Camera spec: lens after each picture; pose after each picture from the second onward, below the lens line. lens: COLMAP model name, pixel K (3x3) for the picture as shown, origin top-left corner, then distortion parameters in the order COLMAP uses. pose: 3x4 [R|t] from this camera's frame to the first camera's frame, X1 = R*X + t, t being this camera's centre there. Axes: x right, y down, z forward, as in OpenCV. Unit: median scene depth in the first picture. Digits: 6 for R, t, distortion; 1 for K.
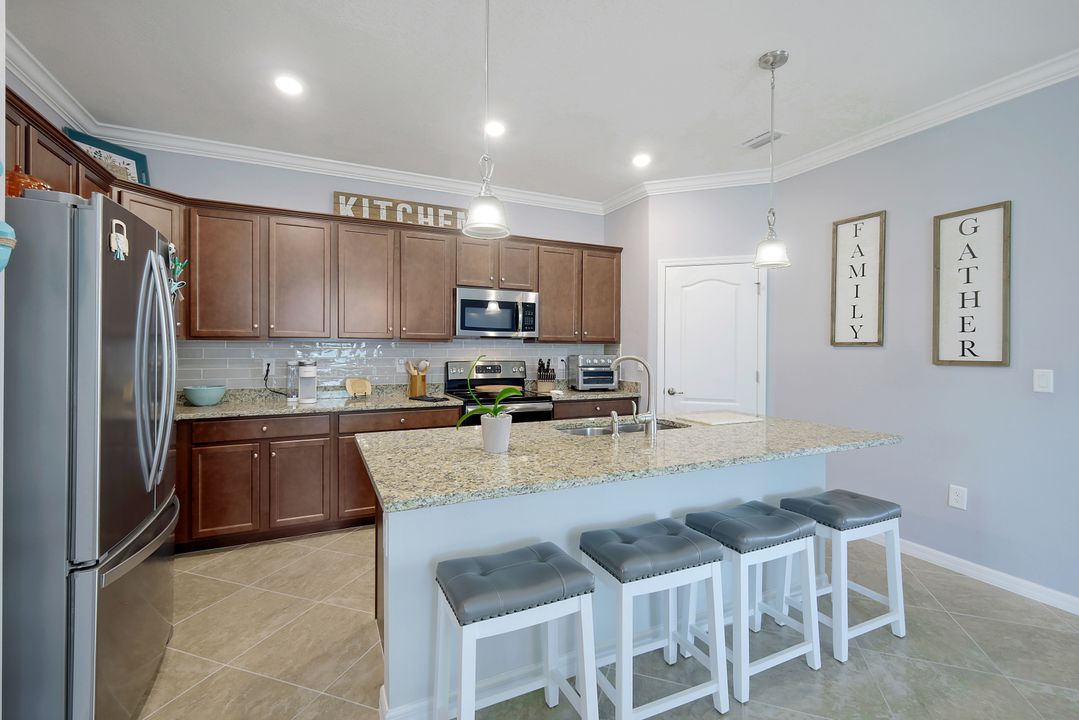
lens RADIAL K [[478.8, 0, 541.1], [0, 478.8, 347.4], [0, 0, 1]] dist [0.001182, 0.000196]
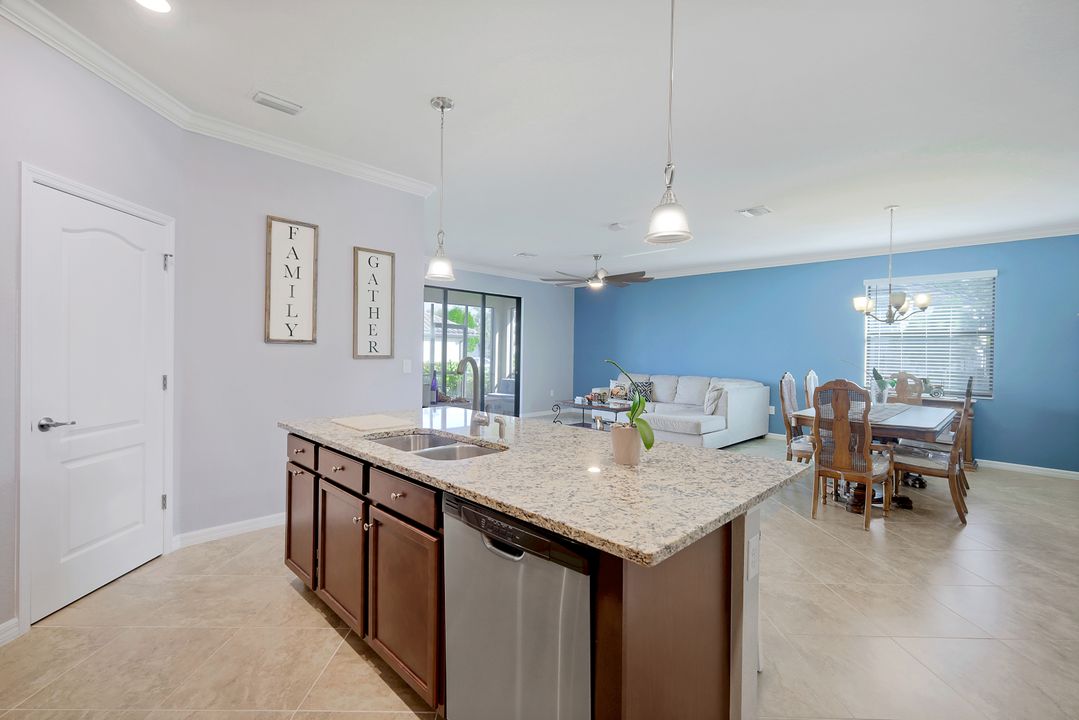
lens RADIAL K [[473.2, 0, 541.3], [0, 473.2, 356.1], [0, 0, 1]] dist [0.004003, 0.000808]
pose [[-0.339617, -0.024979, 0.940232, -0.485030], [-0.021646, 0.999590, 0.018738, -0.005905], [-0.940315, -0.013989, -0.340019, 0.796328]]
